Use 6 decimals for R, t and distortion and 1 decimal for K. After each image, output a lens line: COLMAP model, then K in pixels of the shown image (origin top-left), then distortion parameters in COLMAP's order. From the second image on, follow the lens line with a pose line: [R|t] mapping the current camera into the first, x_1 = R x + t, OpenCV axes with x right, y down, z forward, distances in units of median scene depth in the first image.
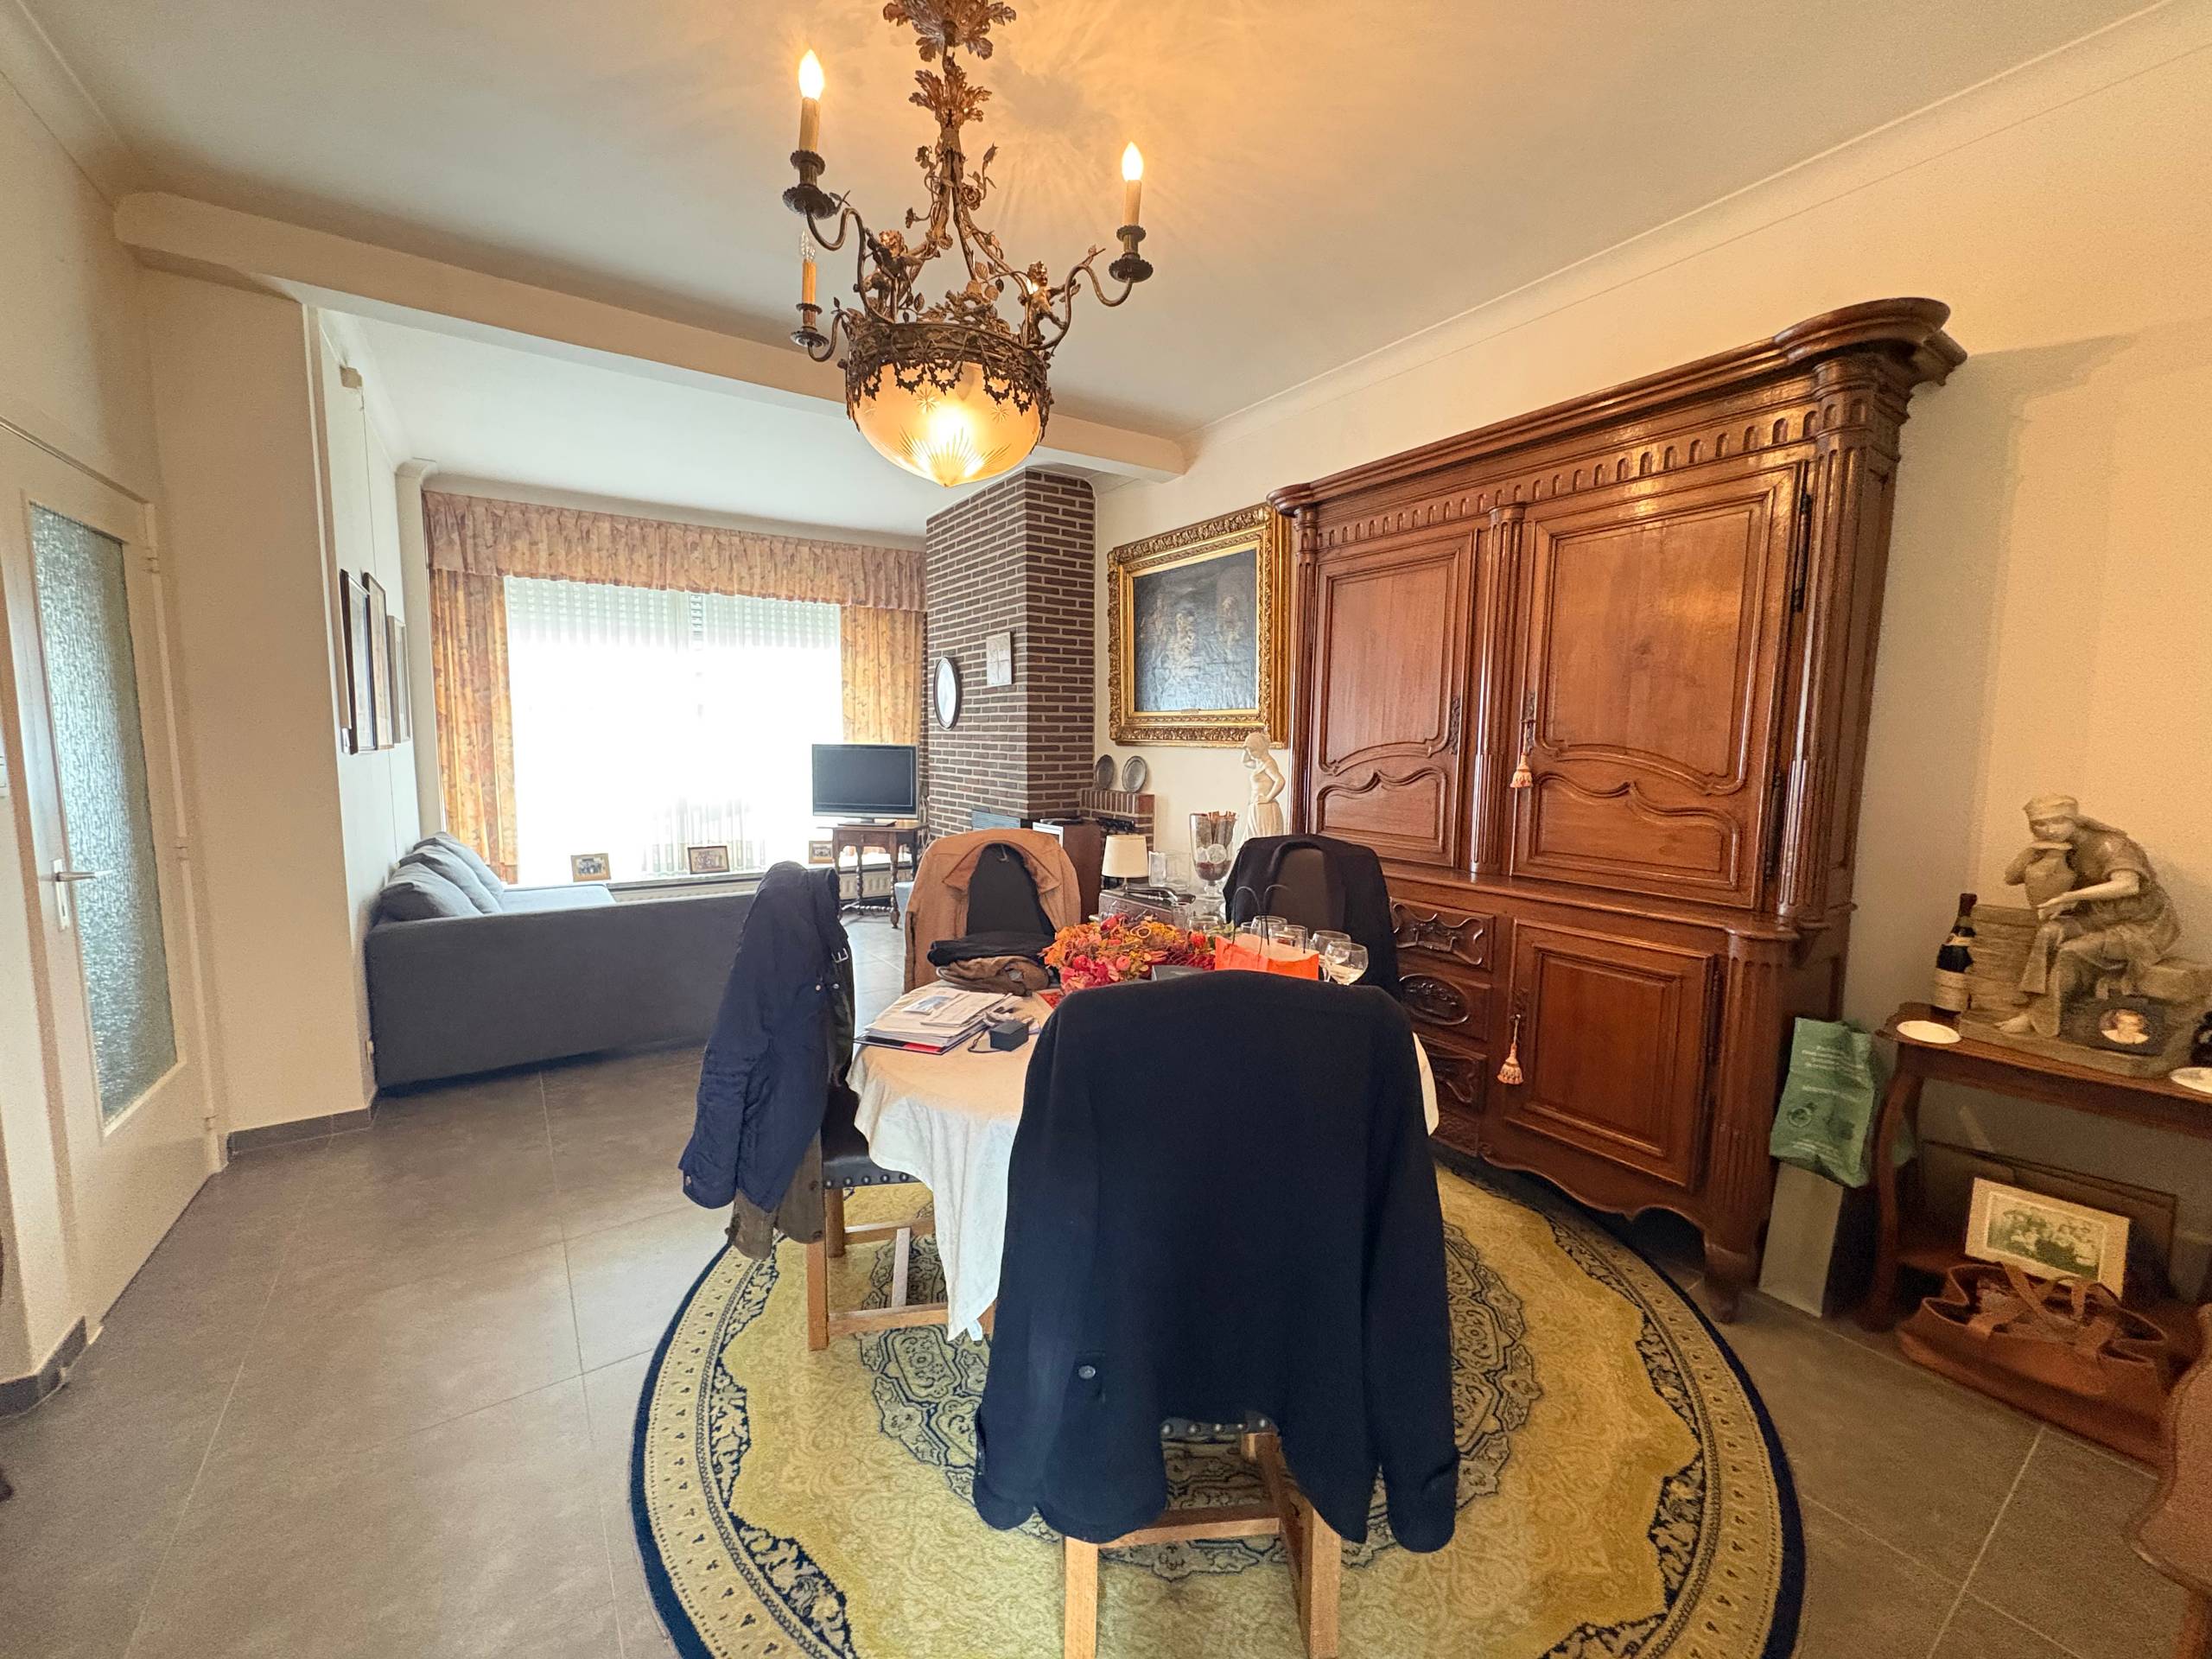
lens RADIAL K [[877.5, 0, 1101.6], [0, 877.5, 828.9], [0, 0, 1]] dist [0.000589, 0.000146]
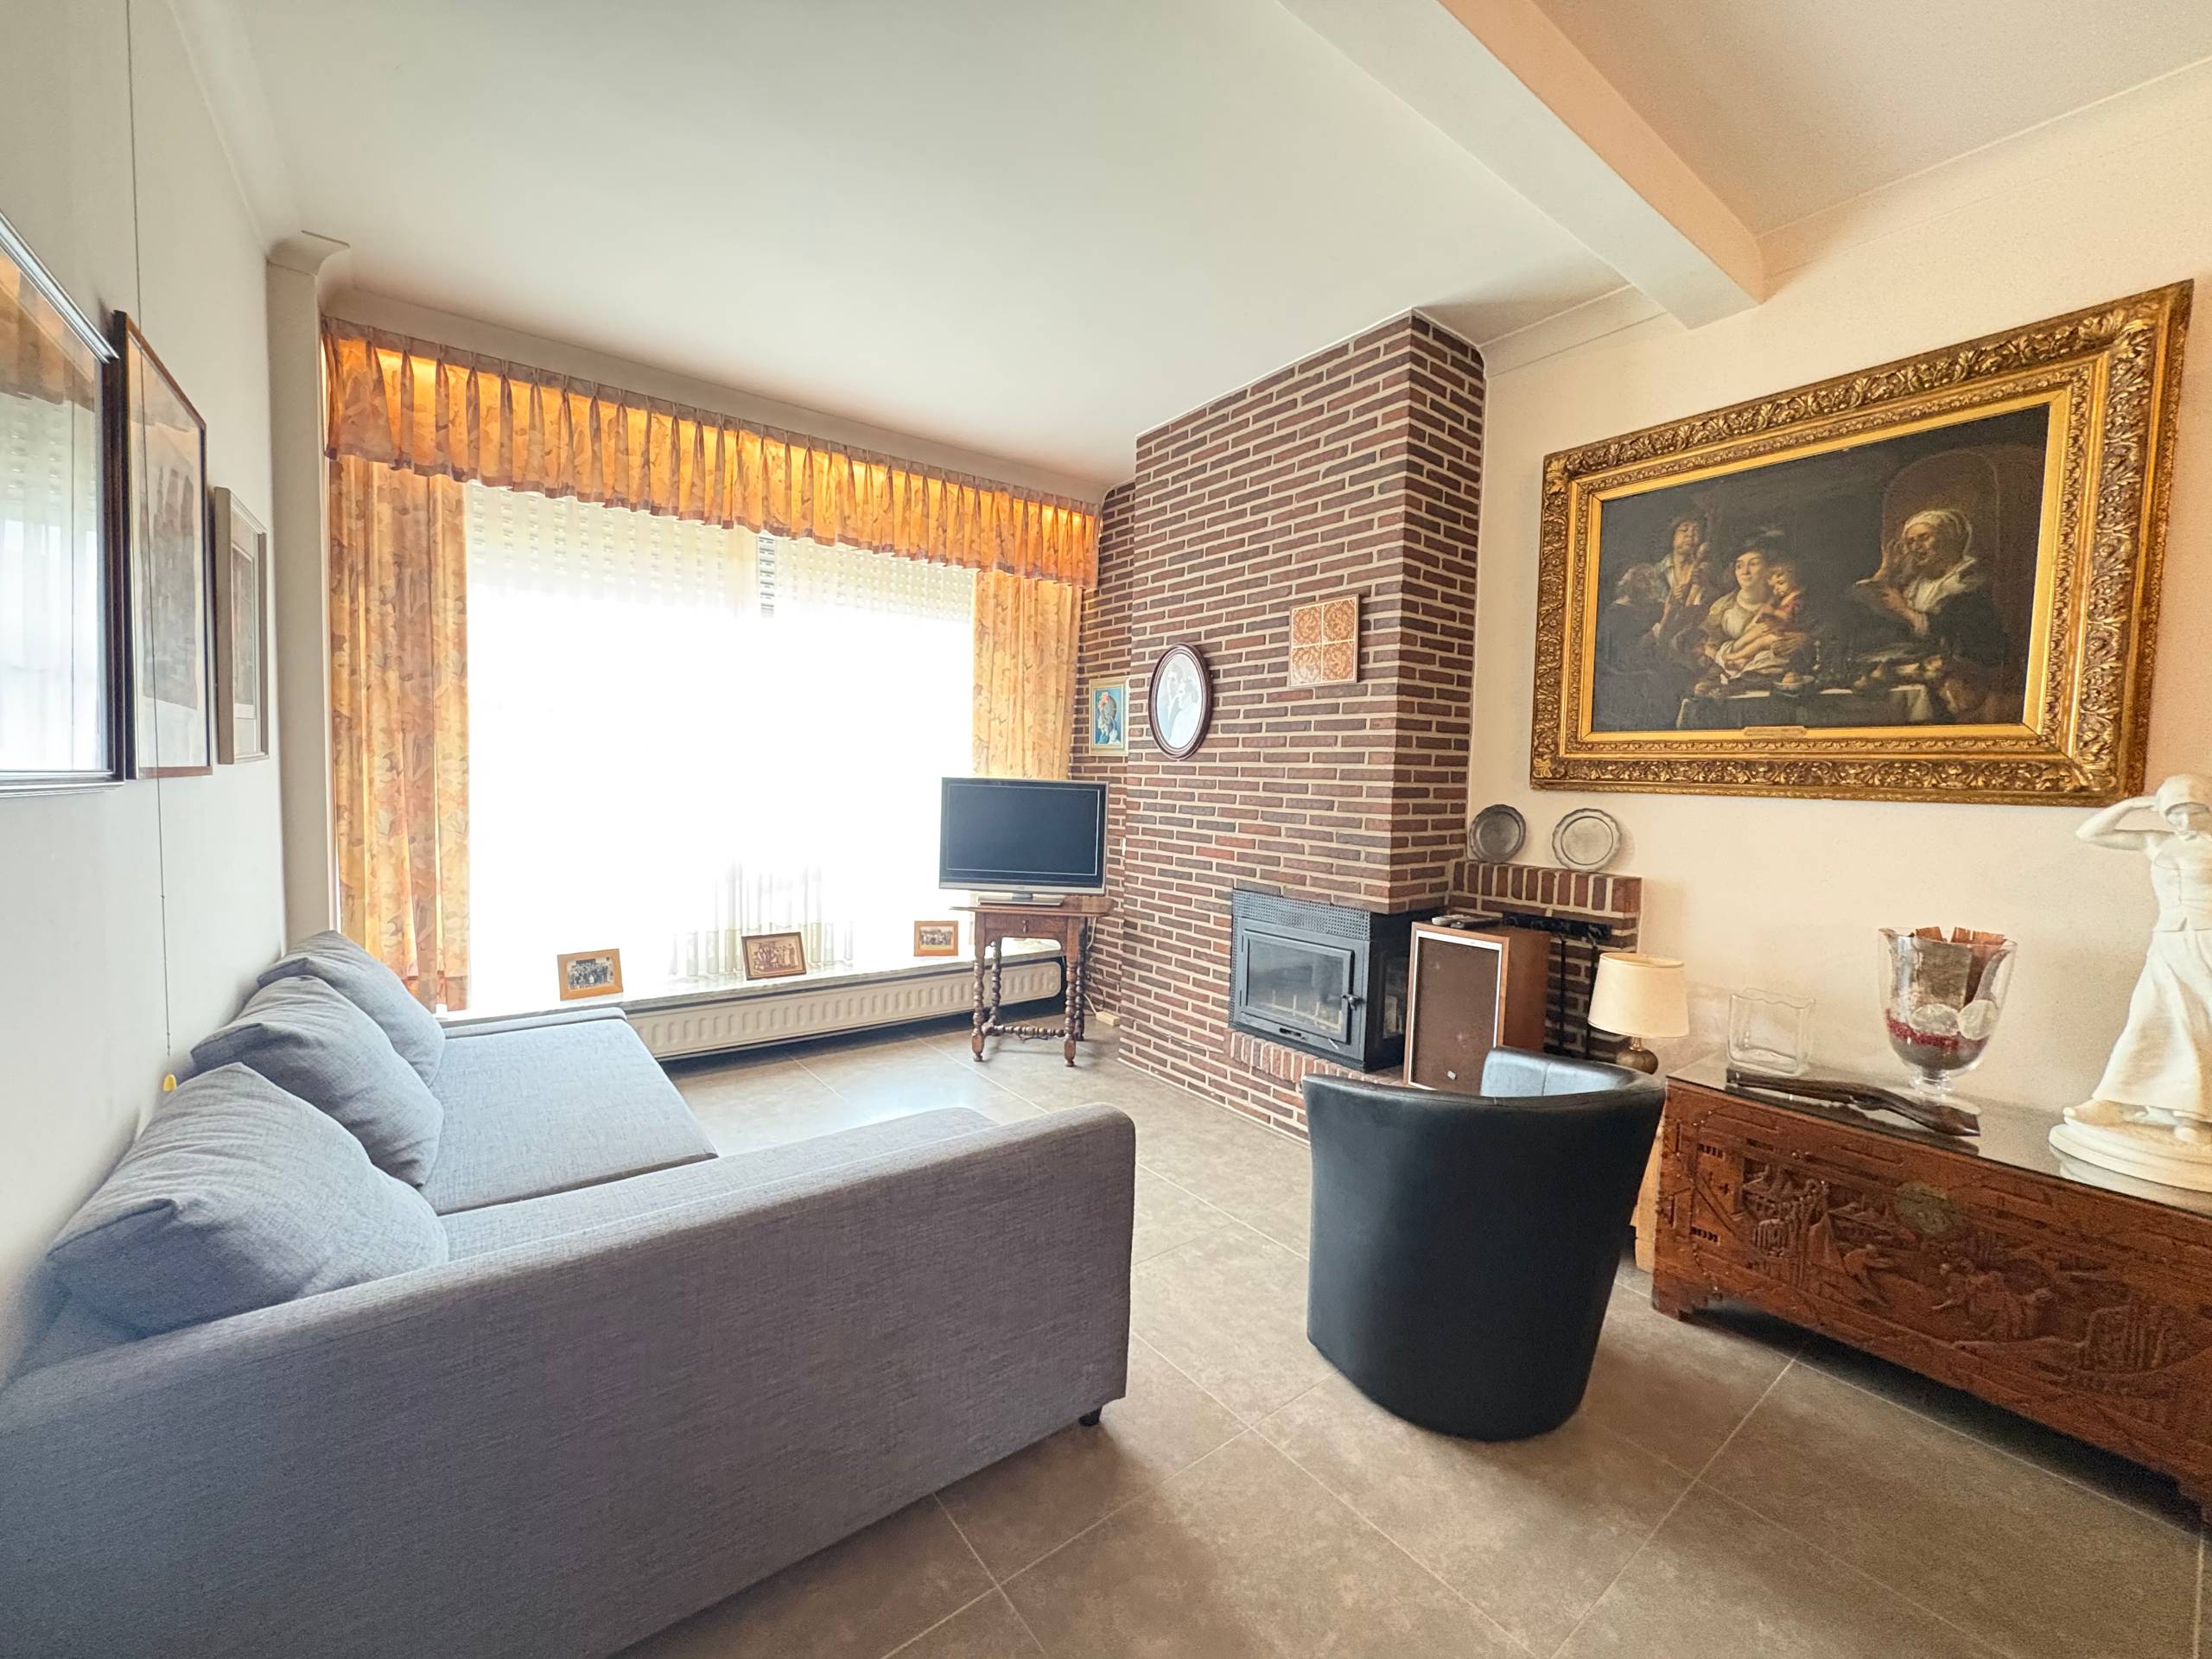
lens RADIAL K [[877.5, 0, 1101.6], [0, 877.5, 828.9], [0, 0, 1]] dist [0.000589, 0.000146]
pose [[0.998362, 0.013795, 0.055525, -0.285340], [-0.011488, 0.999066, -0.041660, -0.038265], [-0.056047, 0.040954, 0.997588, 0.400296]]
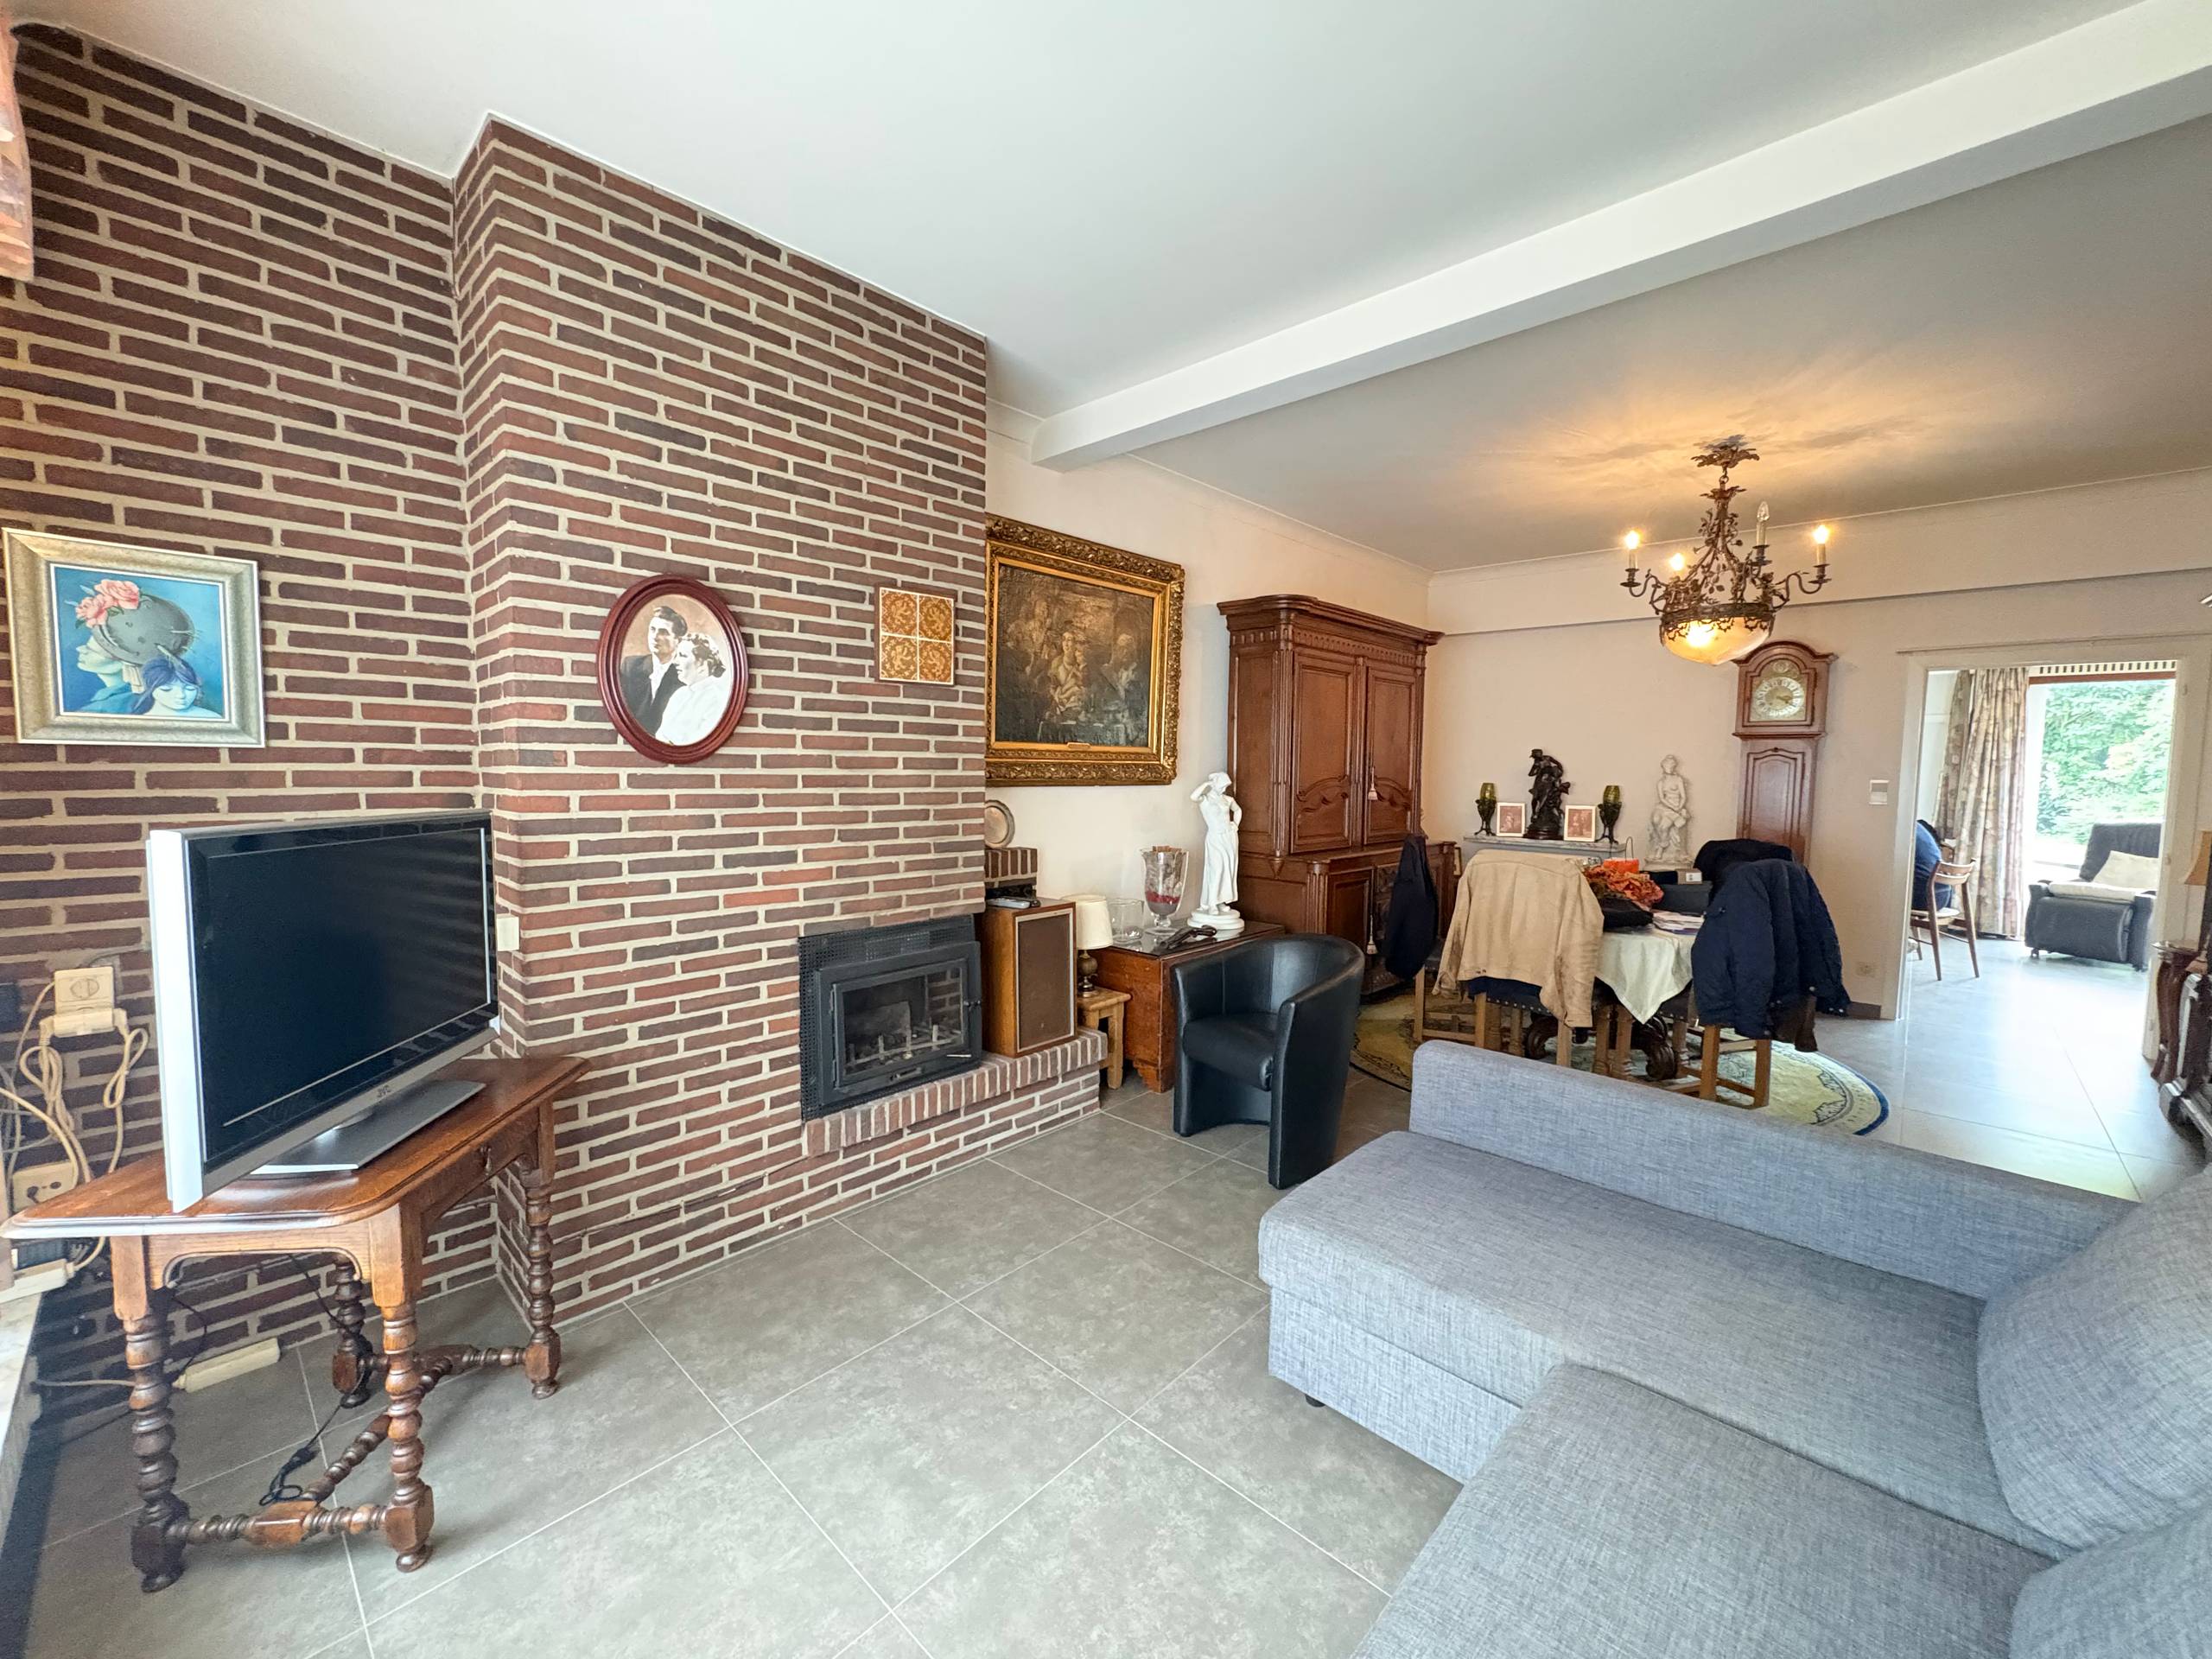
lens RADIAL K [[877.5, 0, 1101.6], [0, 877.5, 828.9], [0, 0, 1]] dist [0.000589, 0.000146]
pose [[-0.213889, -0.082053, 0.973406, -0.648047], [0.088033, 0.990792, 0.102862, -0.116136], [-0.972883, 0.107693, -0.204696, 0.968427]]
